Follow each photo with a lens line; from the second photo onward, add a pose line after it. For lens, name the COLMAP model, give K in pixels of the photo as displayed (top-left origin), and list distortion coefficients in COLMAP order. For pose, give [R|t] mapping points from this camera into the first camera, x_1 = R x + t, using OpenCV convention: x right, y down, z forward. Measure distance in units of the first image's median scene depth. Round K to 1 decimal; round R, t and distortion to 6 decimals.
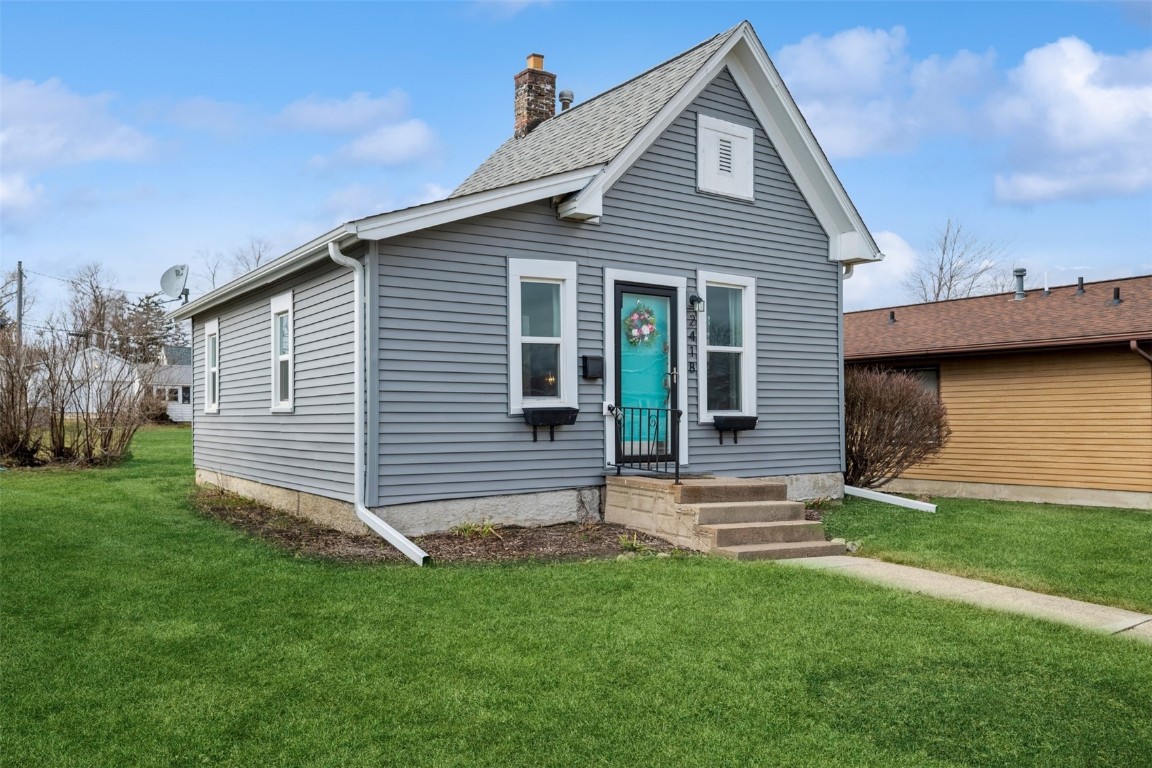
lens RADIAL K [[883.2, 0, 575.1], [0, 883.2, 385.8], [0, 0, 1]] dist [-0.052221, 0.003310]
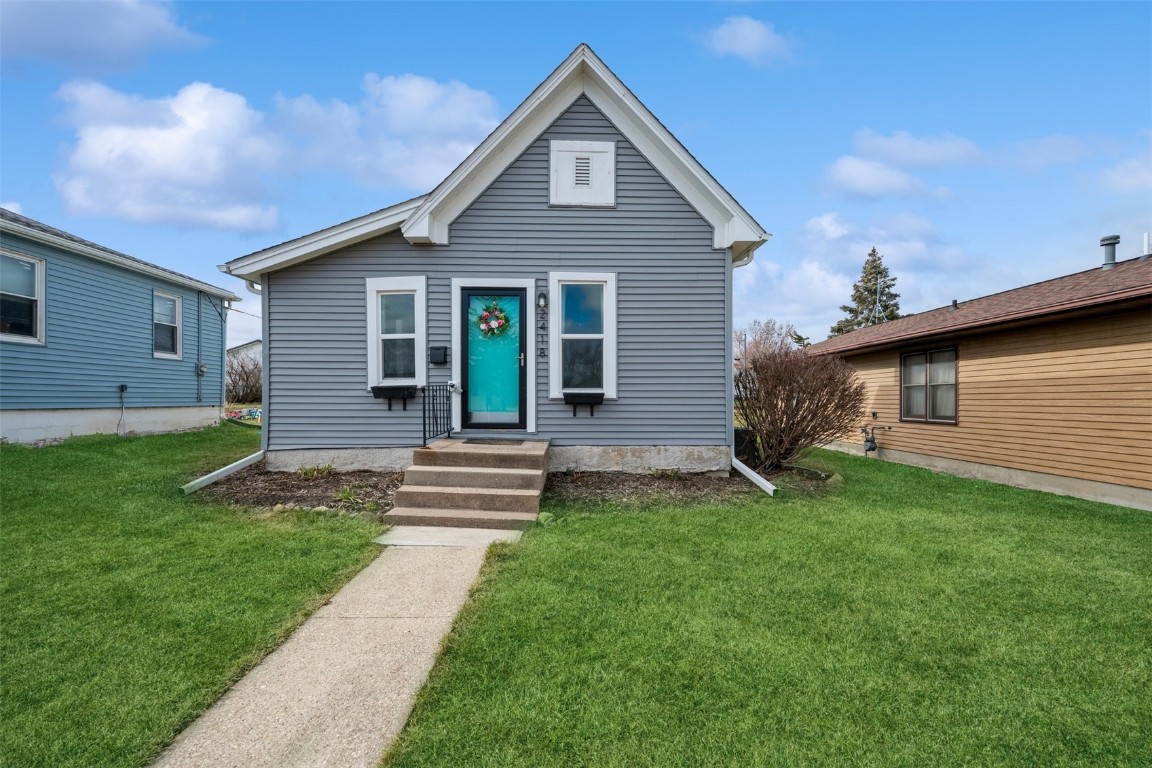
lens RADIAL K [[463.6, 0, 575.4], [0, 463.6, 394.9], [0, 0, 1]] dist [-0.006507, -0.000642]
pose [[0.839525, 0.001204, -0.543319, 0.511528], [0.014089, 0.999613, 0.023986, 0.022507], [0.543138, -0.027791, 0.839184, 0.479768]]
